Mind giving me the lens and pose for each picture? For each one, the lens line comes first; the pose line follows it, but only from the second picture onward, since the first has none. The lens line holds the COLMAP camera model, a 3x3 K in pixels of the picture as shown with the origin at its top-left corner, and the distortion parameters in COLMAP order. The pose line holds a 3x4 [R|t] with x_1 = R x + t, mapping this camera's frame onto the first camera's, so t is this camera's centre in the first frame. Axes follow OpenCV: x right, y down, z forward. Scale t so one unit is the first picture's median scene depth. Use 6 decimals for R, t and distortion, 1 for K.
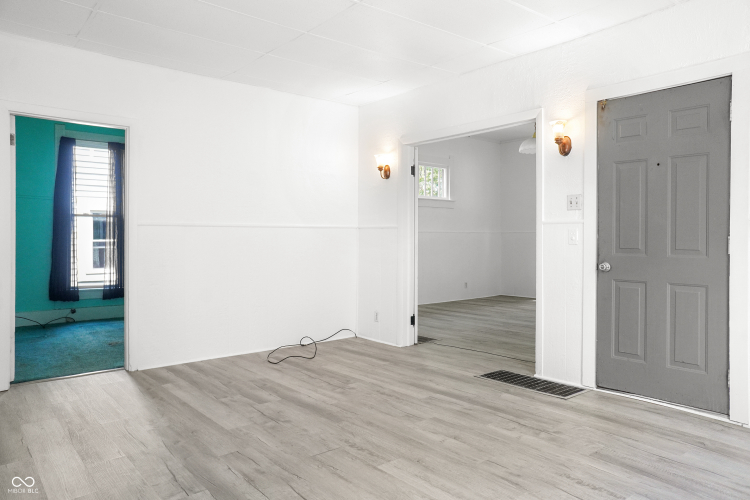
lens RADIAL K [[521.5, 0, 363.1], [0, 521.5, 231.7], [0, 0, 1]] dist [-0.034060, 0.018013]
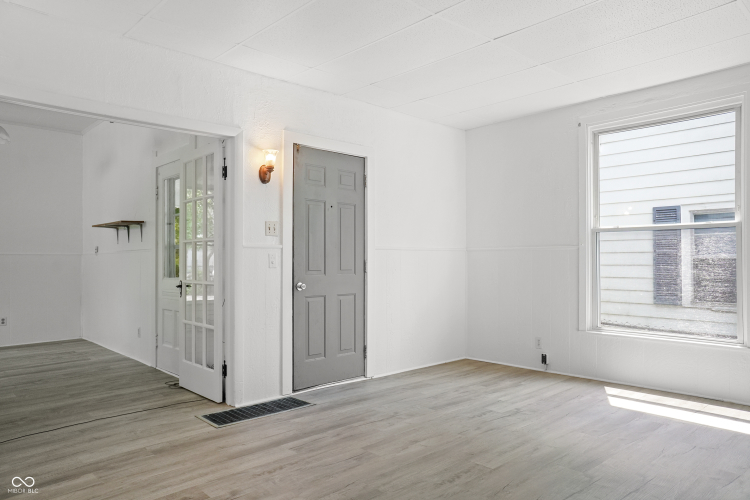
lens RADIAL K [[521.5, 0, 378.9], [0, 521.5, 255.0], [0, 0, 1]] dist [-0.034060, 0.018013]
pose [[-0.086692, 0.013150, 0.996148, -0.831972], [-0.001216, 0.999911, -0.013306, 0.014639], [-0.996234, -0.002365, -0.086668, 1.062272]]
